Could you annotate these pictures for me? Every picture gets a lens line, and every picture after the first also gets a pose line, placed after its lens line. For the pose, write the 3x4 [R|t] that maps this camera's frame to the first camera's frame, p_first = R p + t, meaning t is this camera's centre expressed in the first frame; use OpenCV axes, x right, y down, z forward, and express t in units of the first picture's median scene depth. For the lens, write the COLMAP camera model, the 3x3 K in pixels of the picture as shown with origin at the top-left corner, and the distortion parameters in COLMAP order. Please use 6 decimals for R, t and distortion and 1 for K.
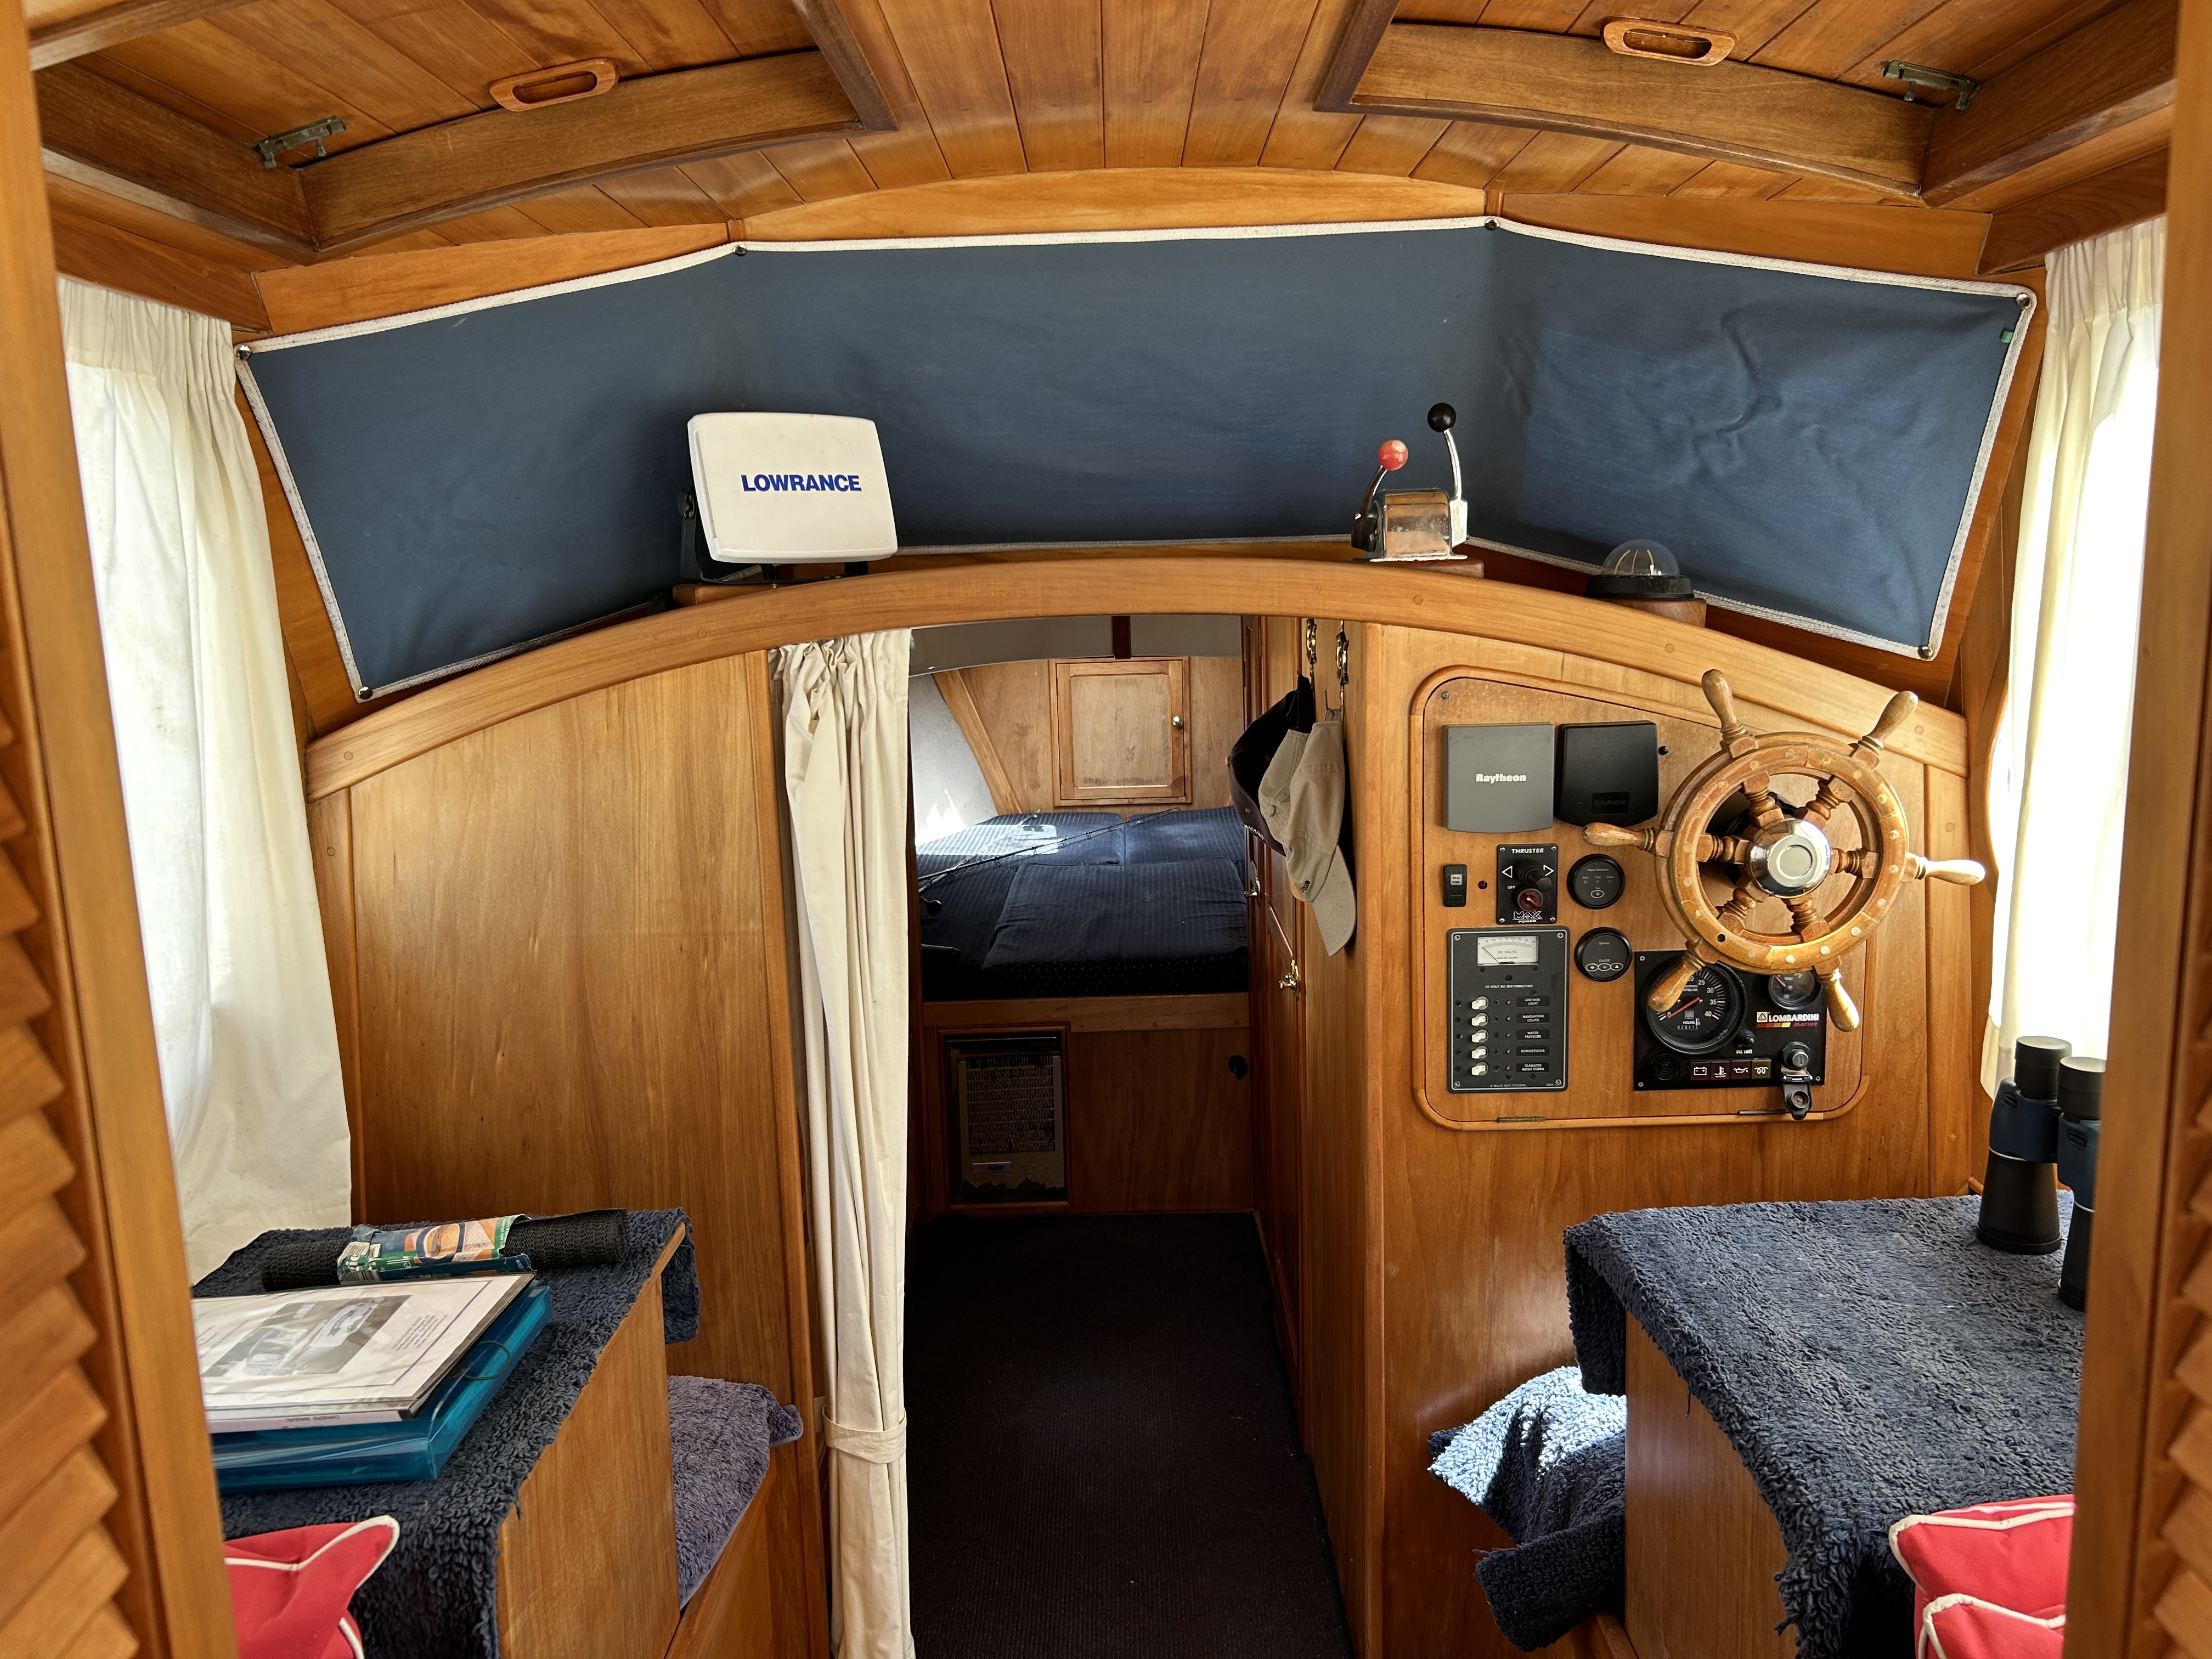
lens RADIAL K [[1671.7, 0, 1062.7], [0, 1671.7, 837.9], [0, 0, 1]] dist [0.073124, -0.114113]
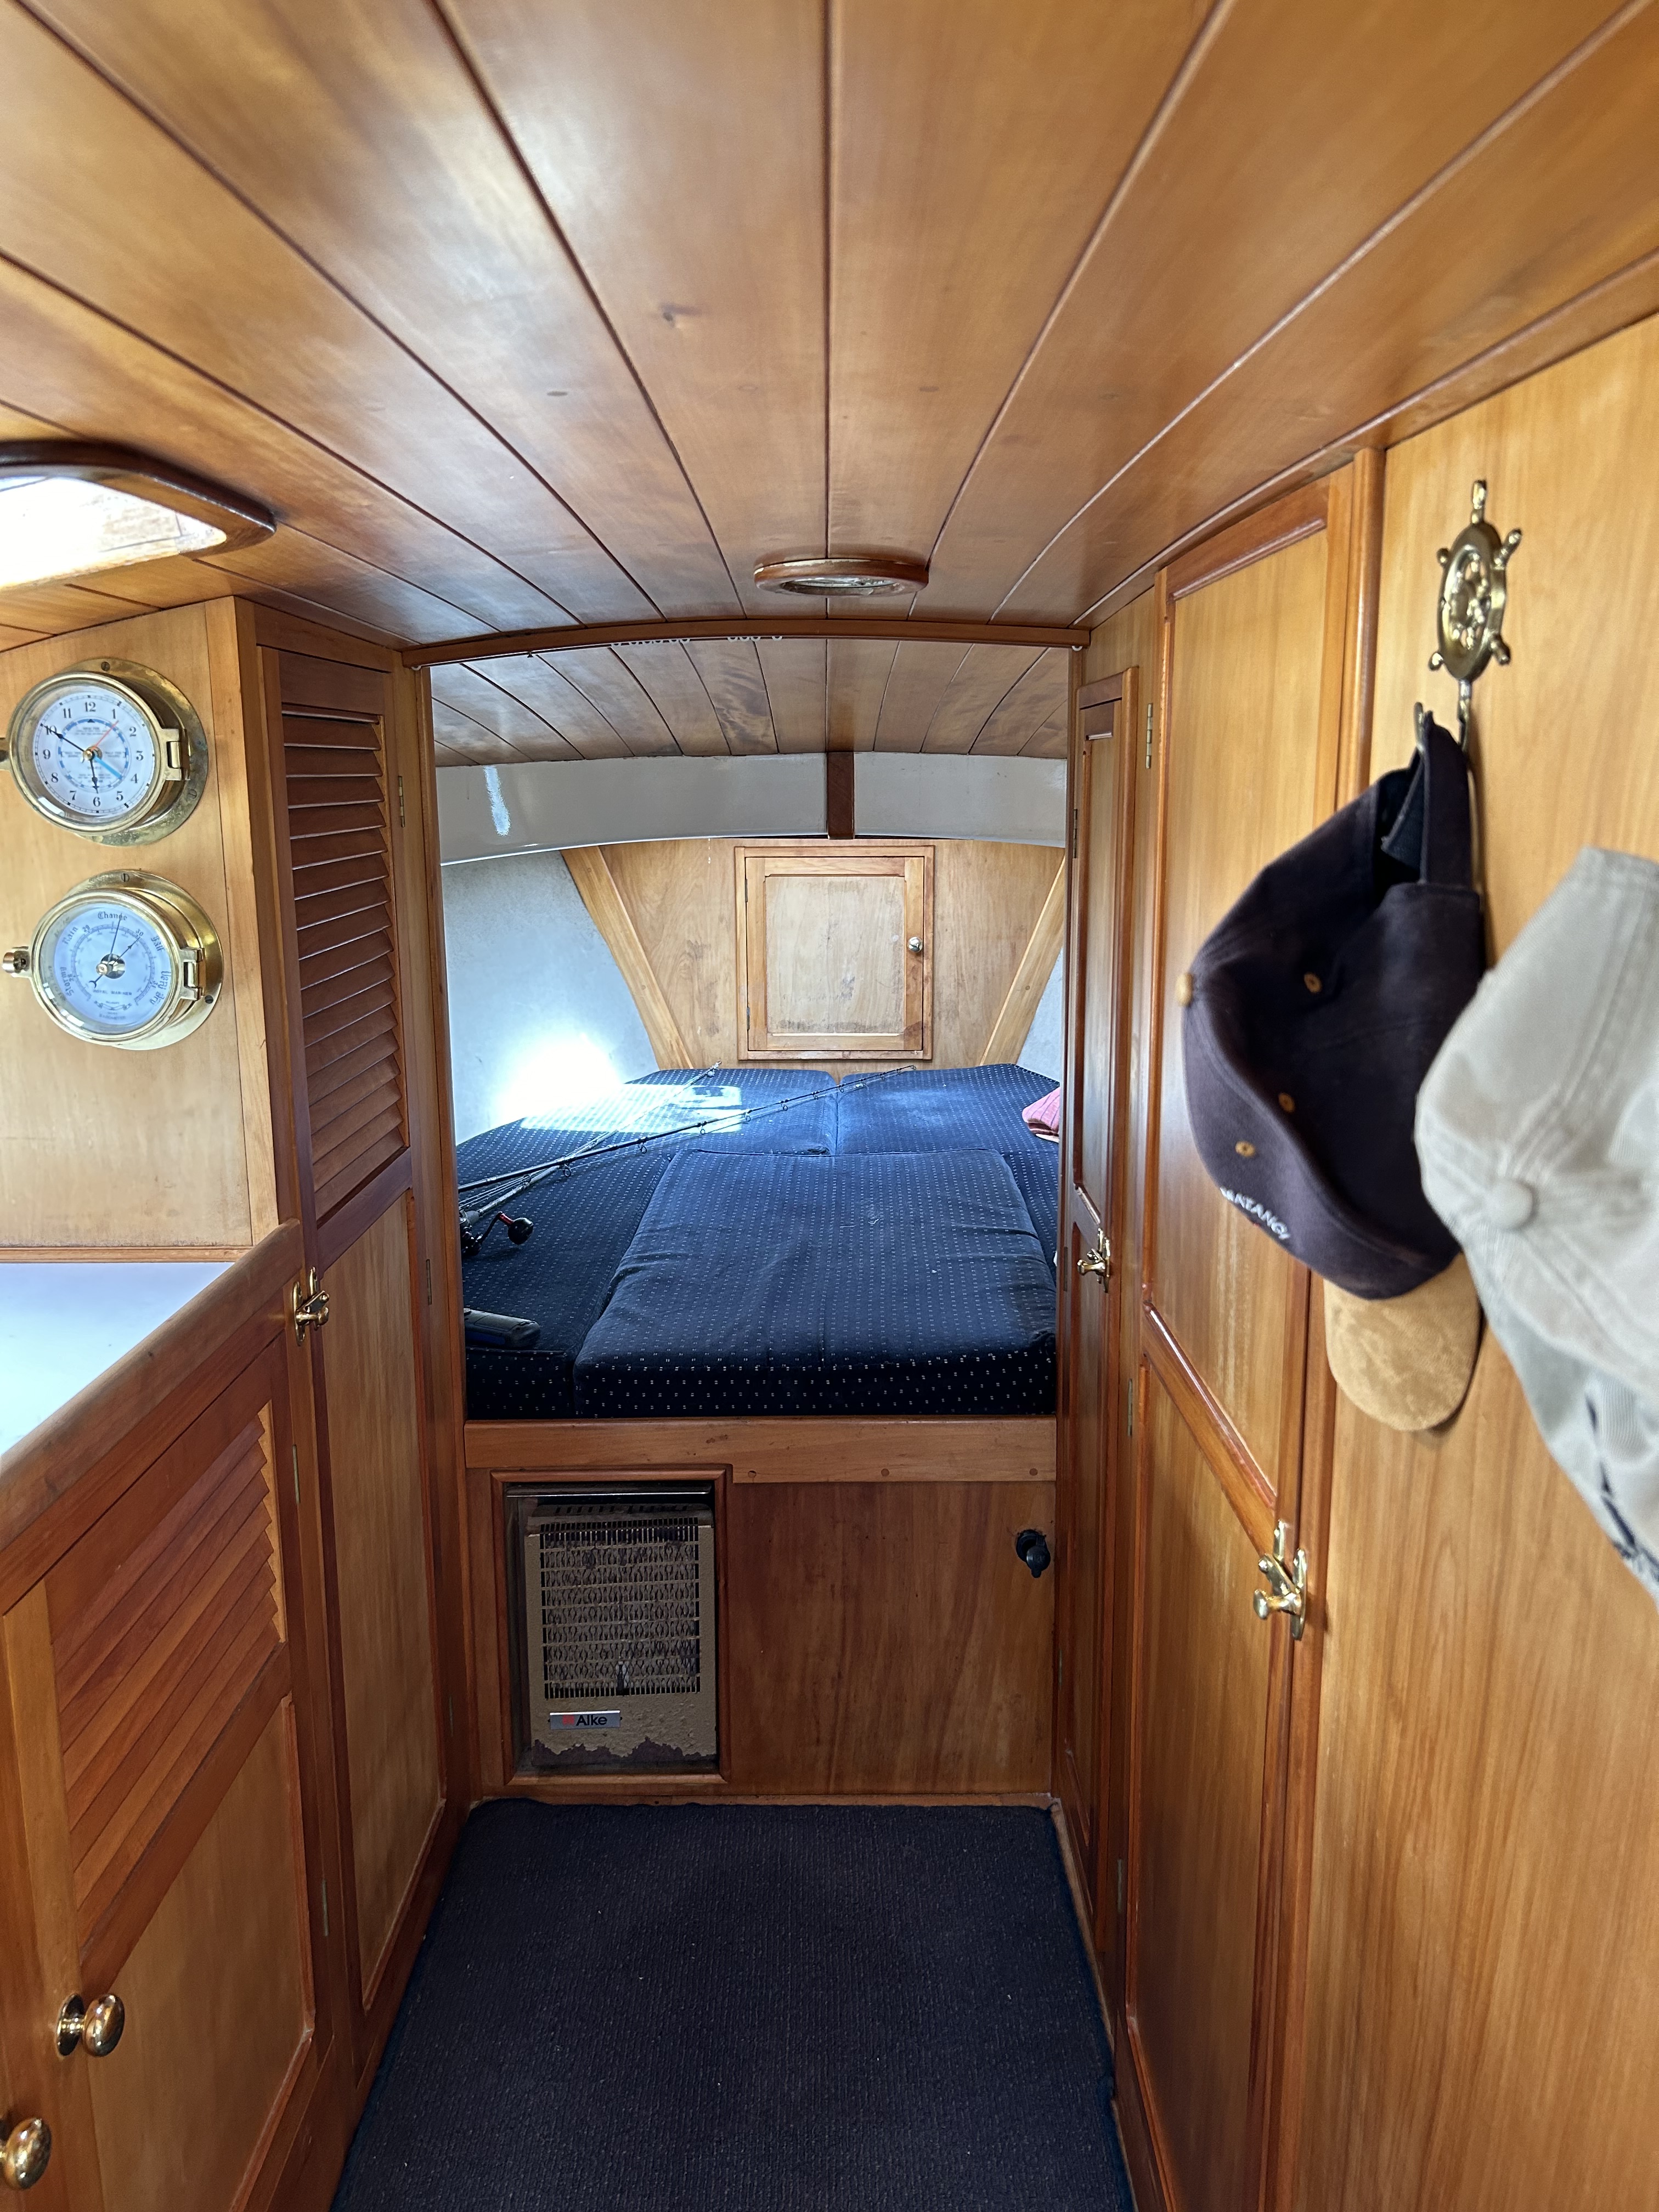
lens RADIAL K [[1716.0, 0, 829.5], [0, 1716.0, 1106.0], [0, 0, 1]] dist [0.030624, -0.053164]
pose [[0.999106, 0.024259, 0.034631, 0.027776], [-0.024774, 0.999588, 0.014529, -0.034187], [-0.034264, -0.015374, 0.999295, 0.858058]]
